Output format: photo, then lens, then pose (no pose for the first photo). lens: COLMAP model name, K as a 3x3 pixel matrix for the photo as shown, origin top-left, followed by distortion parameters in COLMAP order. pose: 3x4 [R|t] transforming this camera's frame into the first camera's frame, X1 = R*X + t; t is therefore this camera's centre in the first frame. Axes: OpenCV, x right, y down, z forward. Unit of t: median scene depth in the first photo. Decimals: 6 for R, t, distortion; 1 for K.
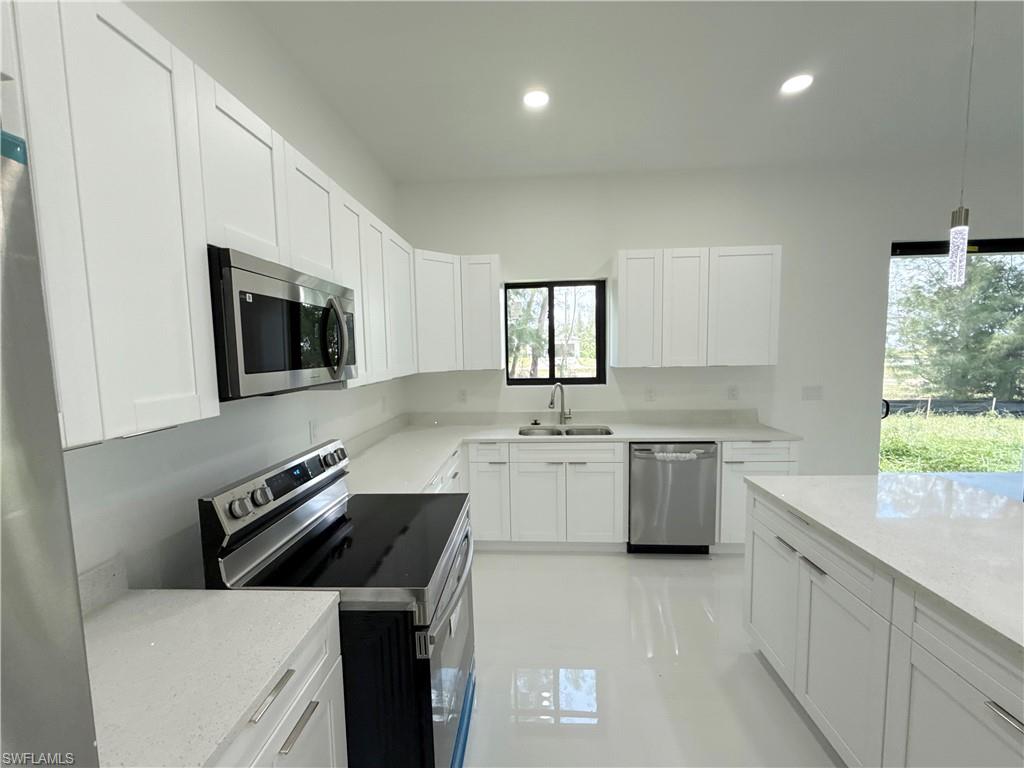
lens RADIAL K [[407.5, 0, 512.0], [0, 407.5, 384.0], [0, 0, 1]] dist [0.000095, 0.000072]
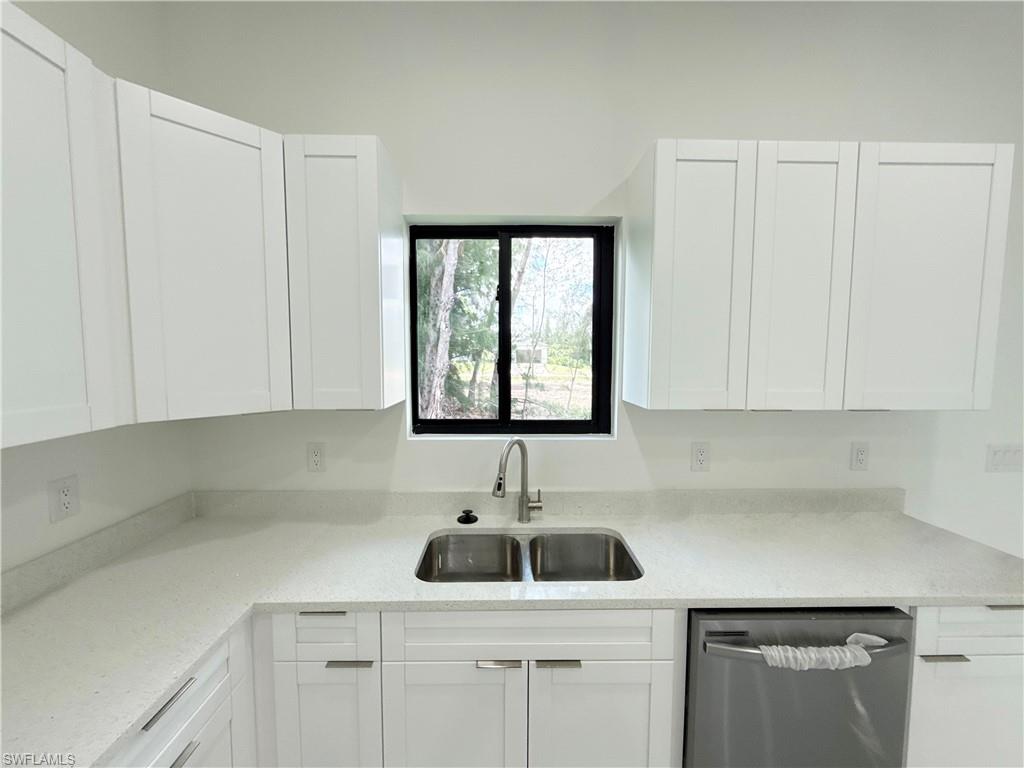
lens RADIAL K [[407.5, 0, 512.0], [0, 407.5, 384.0], [0, 0, 1]] dist [0.000095, 0.000072]
pose [[0.996556, 0.016742, 0.081218, 0.068752], [-0.015726, 0.999790, -0.013140, -0.054541], [-0.081421, 0.011818, 0.996610, 0.522495]]
